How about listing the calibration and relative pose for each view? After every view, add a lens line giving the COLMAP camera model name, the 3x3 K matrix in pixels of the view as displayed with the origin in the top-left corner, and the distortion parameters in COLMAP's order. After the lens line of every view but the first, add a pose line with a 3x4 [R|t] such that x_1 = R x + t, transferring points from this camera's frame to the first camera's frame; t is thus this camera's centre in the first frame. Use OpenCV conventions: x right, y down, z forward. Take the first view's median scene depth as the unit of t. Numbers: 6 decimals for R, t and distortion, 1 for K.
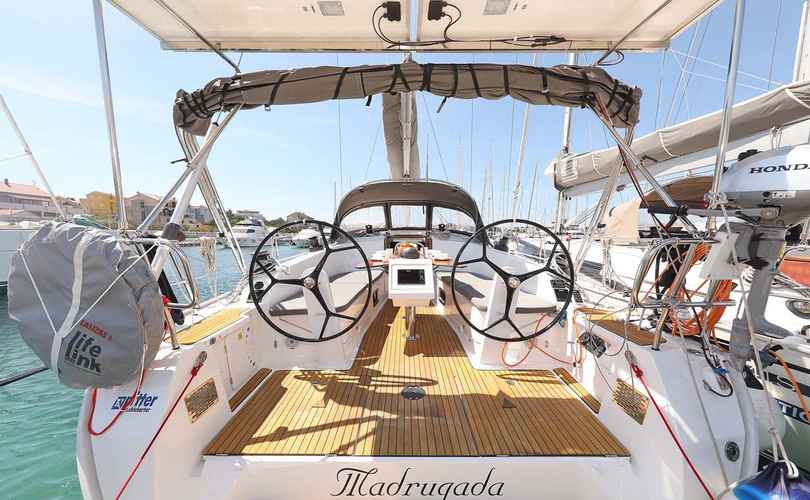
lens RADIAL K [[296.1, 0, 400.3], [0, 296.1, 262.3], [0, 0, 1]] dist [-0.000294, 0.000003]
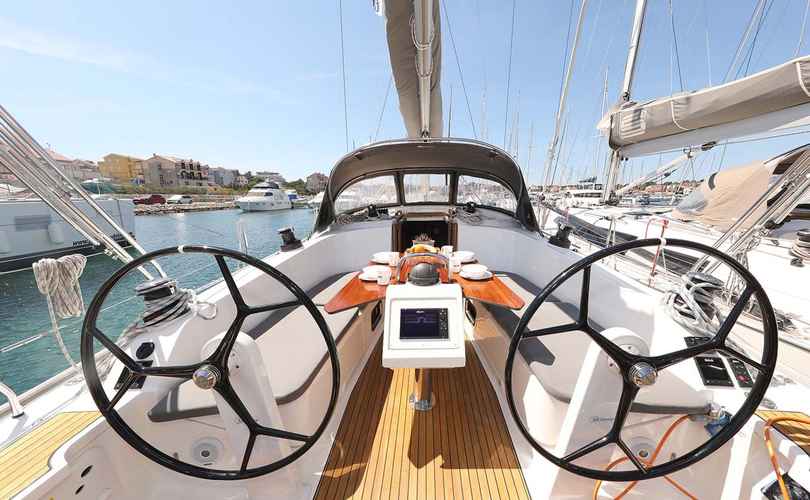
lens RADIAL K [[294.7, 0, 406.5], [0, 294.7, 268.7], [0, 0, 1]] dist [-0.000309, 0.000043]
pose [[0.998805, 0.007811, -0.048251, 0.029162], [-0.000603, 0.989043, 0.147629, -0.134361], [0.048876, -0.147423, 0.987865, 0.448670]]
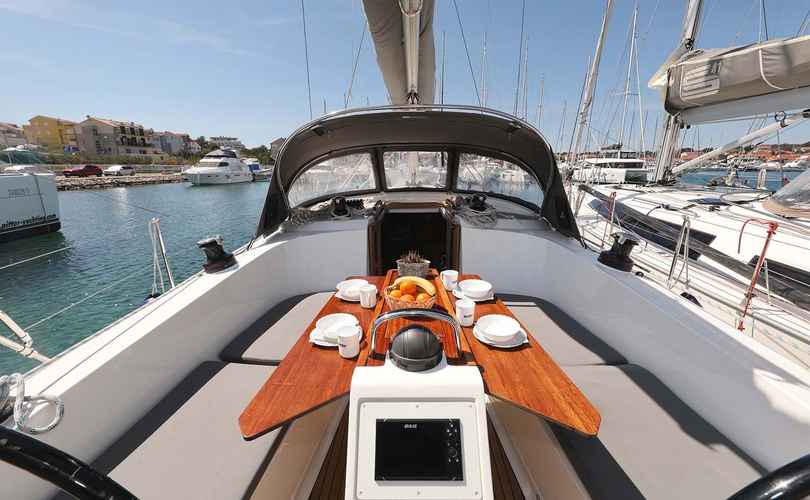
lens RADIAL K [[352.1, 0, 380.9], [0, 352.1, 245.8], [0, 0, 1]] dist [0.010380, -0.000306]
pose [[0.997559, 0.007735, -0.069404, 0.021555], [0.001504, 0.991237, 0.132089, -0.213425], [0.069818, -0.131871, 0.988805, 0.648922]]
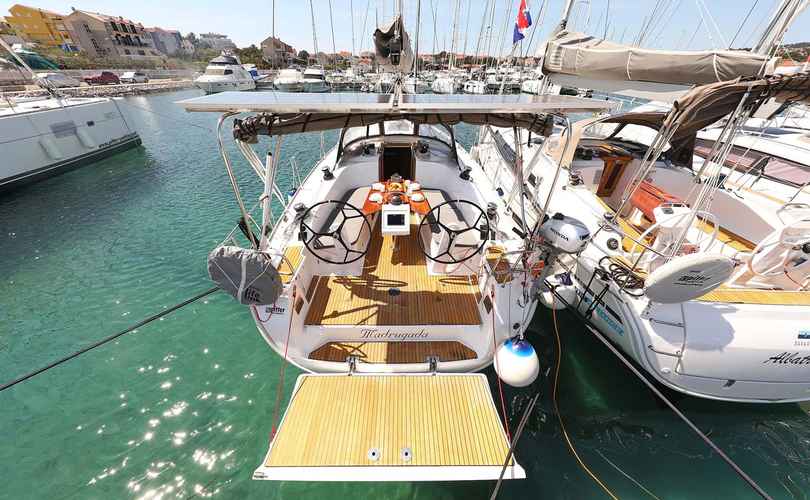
lens RADIAL K [[268.5, 0, 402.9], [0, 268.5, 262.2], [0, 0, 1]] dist [-0.000411, -0.000089]
pose [[0.999167, 0.009476, 0.039687, 0.018811], [-0.027876, 0.868797, 0.494382, -0.454760], [-0.029795, -0.495077, 0.868338, -0.353741]]
